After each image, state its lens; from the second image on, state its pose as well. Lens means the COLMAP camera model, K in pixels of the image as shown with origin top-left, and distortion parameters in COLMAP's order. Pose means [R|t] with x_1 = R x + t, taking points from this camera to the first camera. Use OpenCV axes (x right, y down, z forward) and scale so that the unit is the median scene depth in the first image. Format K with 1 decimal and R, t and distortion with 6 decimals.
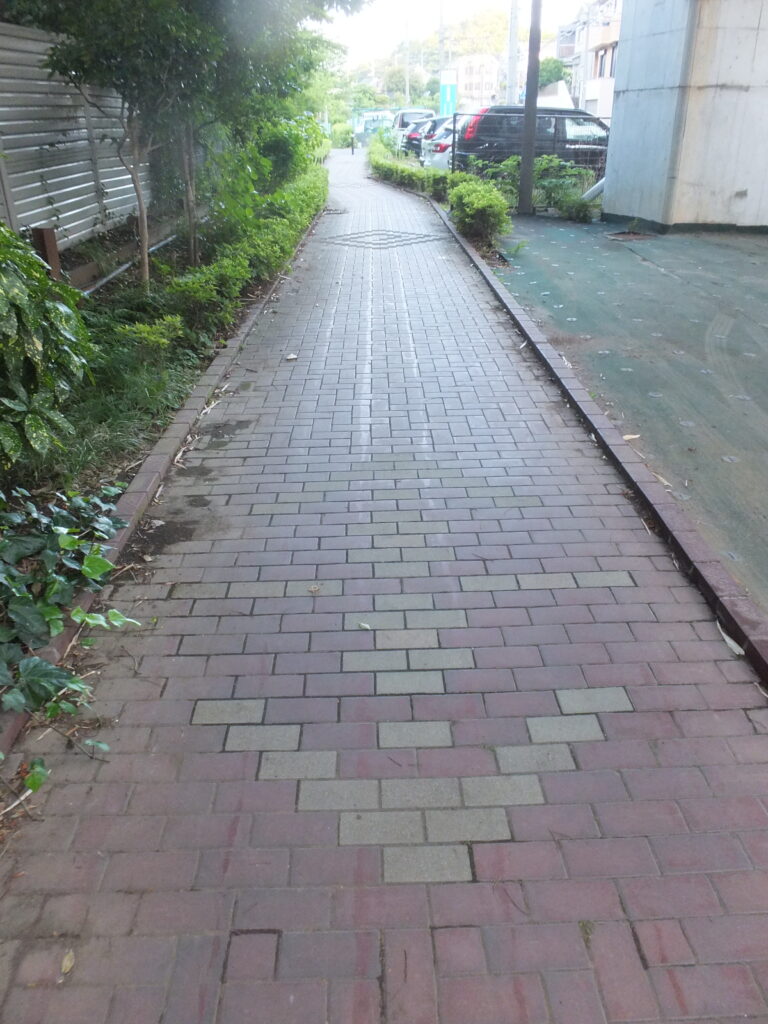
lens RADIAL K [[742.2, 0, 384.0], [0, 742.2, 512.0], [0, 0, 1]] dist [-0.036930, 0.007383]
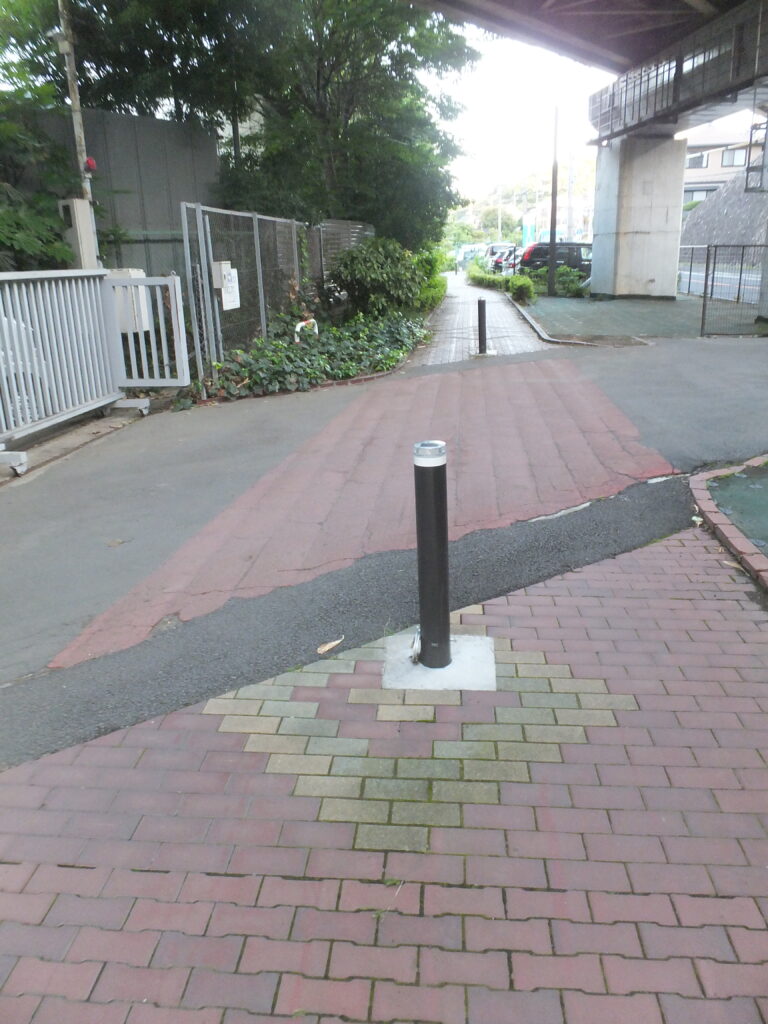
lens RADIAL K [[742.2, 0, 384.0], [0, 742.2, 512.0], [0, 0, 1]] dist [-0.036930, 0.007383]
pose [[0.992392, 0.023762, -0.120806, 0.002579], [-0.041736, 0.988031, -0.148505, 0.287396], [0.115831, 0.152417, 0.981505, -0.536193]]
